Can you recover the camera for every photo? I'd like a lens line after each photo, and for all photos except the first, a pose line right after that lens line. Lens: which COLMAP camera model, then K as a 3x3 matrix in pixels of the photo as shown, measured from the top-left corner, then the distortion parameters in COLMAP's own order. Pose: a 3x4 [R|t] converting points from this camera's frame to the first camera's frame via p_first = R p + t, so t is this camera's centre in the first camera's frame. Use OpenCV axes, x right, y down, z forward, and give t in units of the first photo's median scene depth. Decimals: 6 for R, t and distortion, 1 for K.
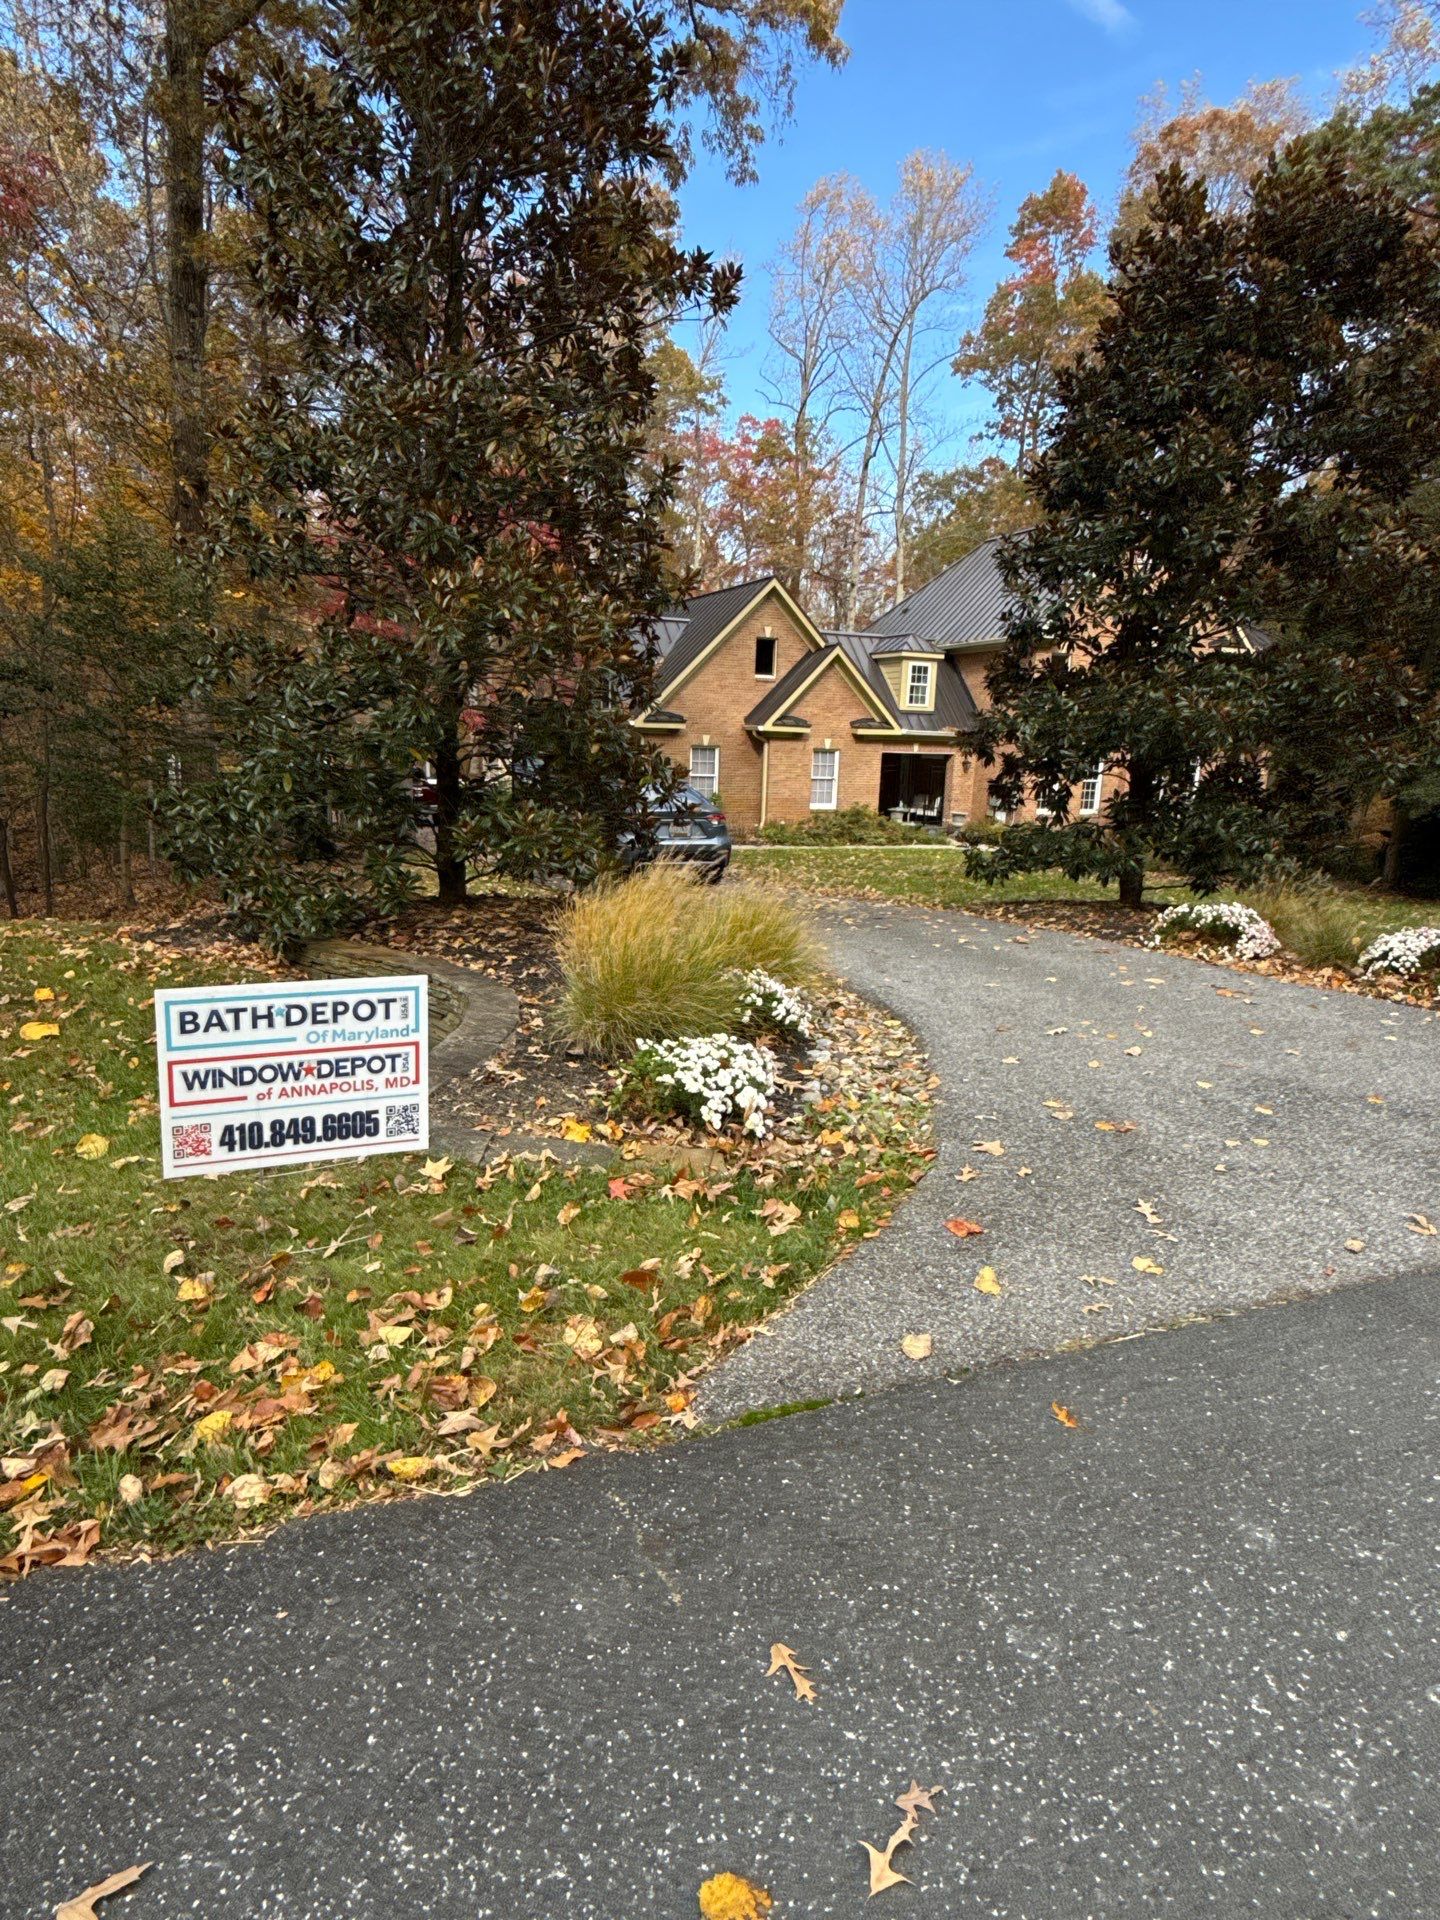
lens RADIAL K [[1241.5, 0, 717.6], [0, 1241.5, 960.4], [0, 0, 1]] dist [0.008252, 0.001010]
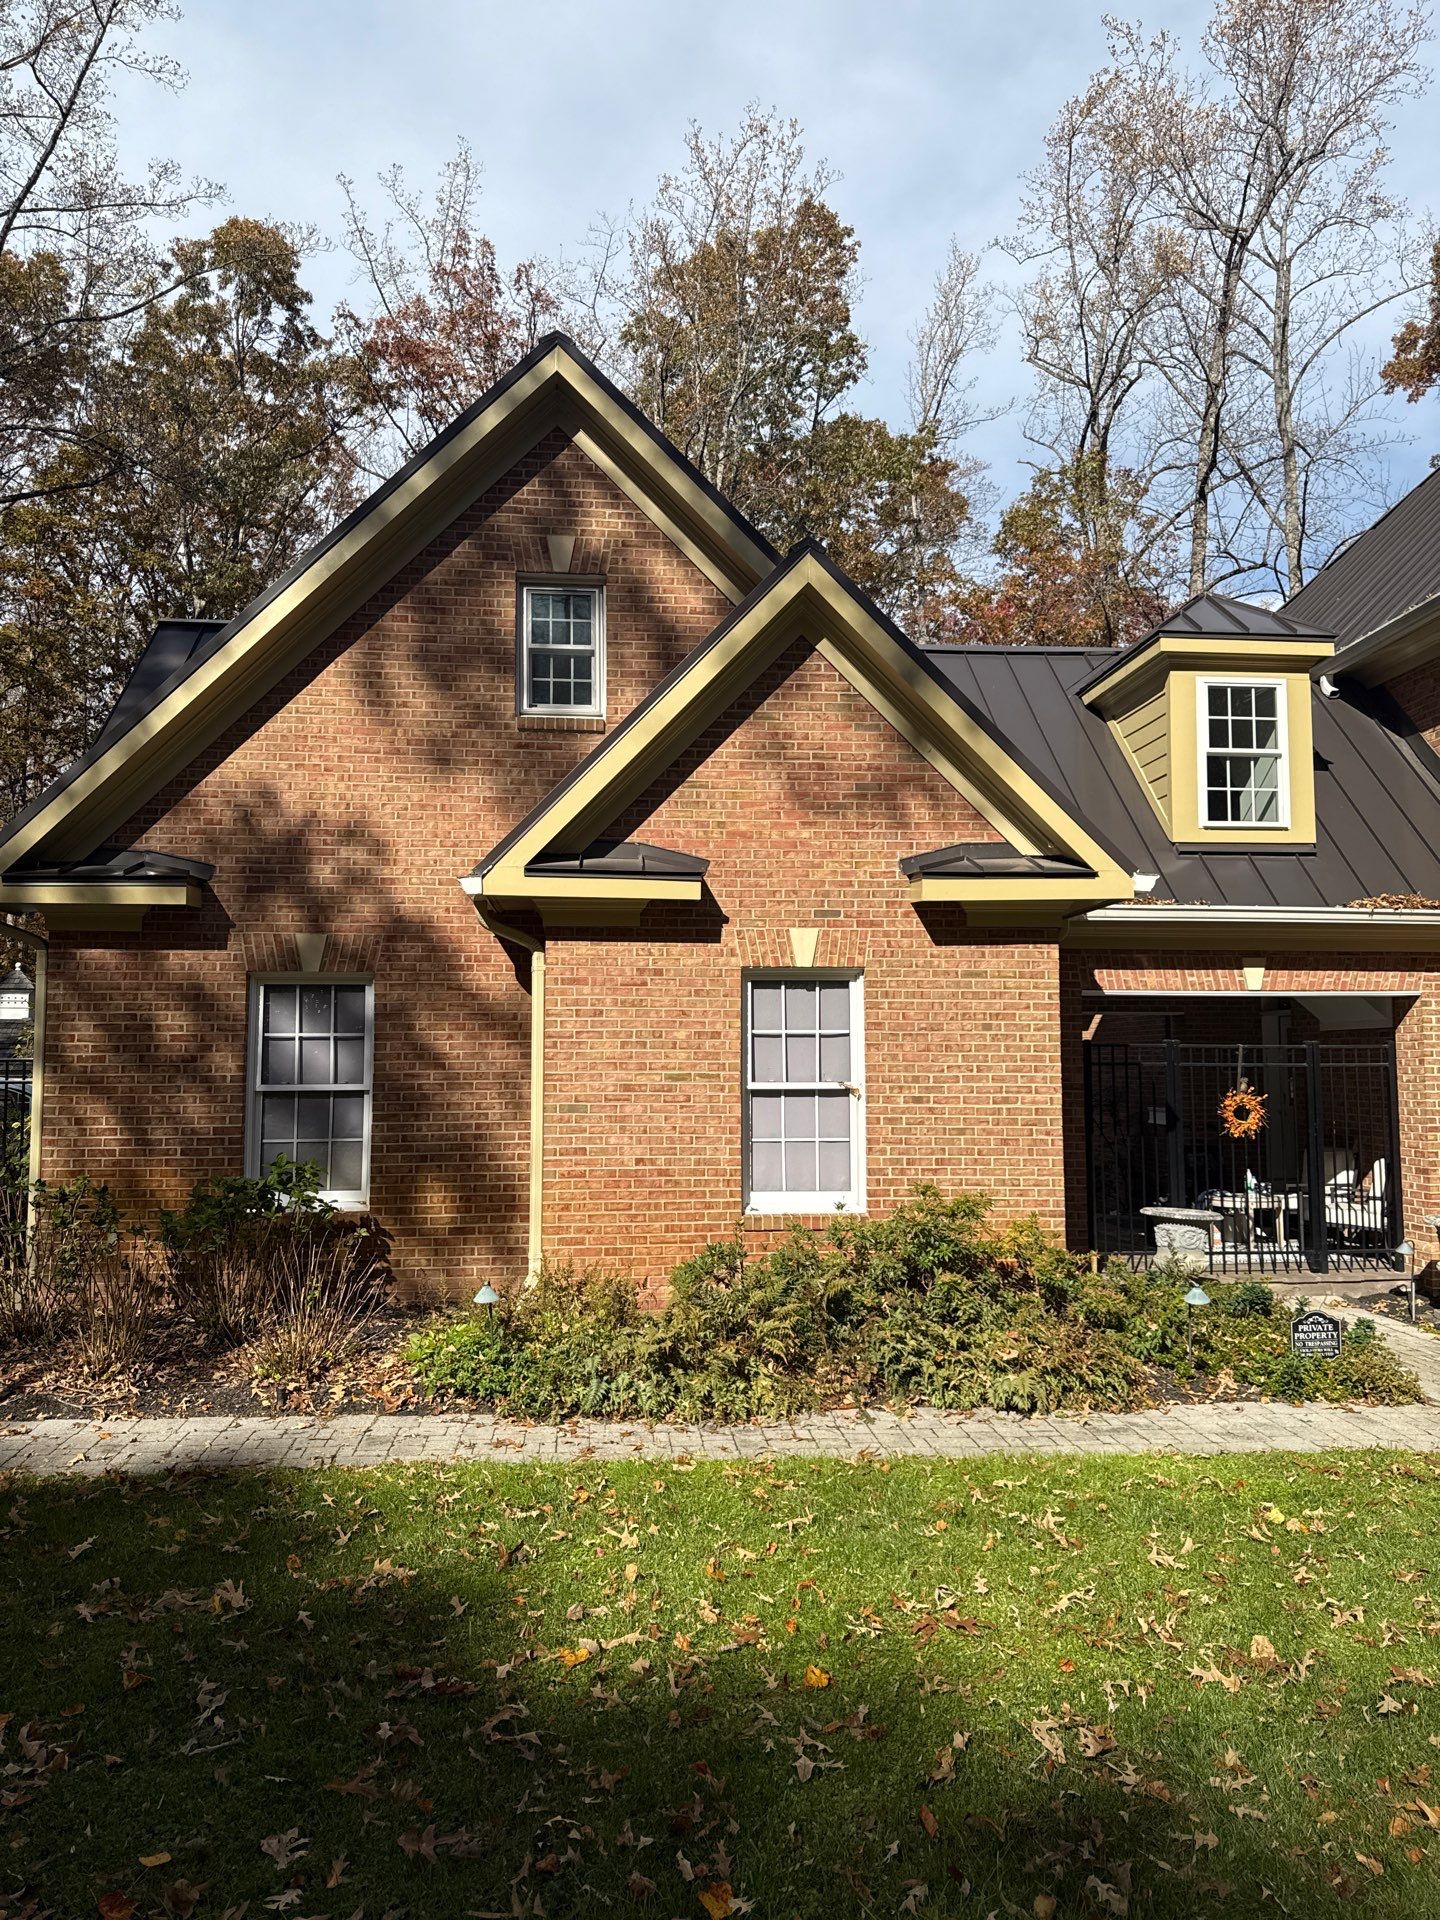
lens RADIAL K [[1241.5, 0, 719.2], [0, 1241.5, 957.2], [0, 0, 1]] dist [0.008252, 0.001010]
pose [[0.931399, -0.055413, -0.359757, 0.151509], [-0.044400, 0.963669, -0.263384, -0.100512], [0.361282, 0.261289, 0.895100, 0.726534]]
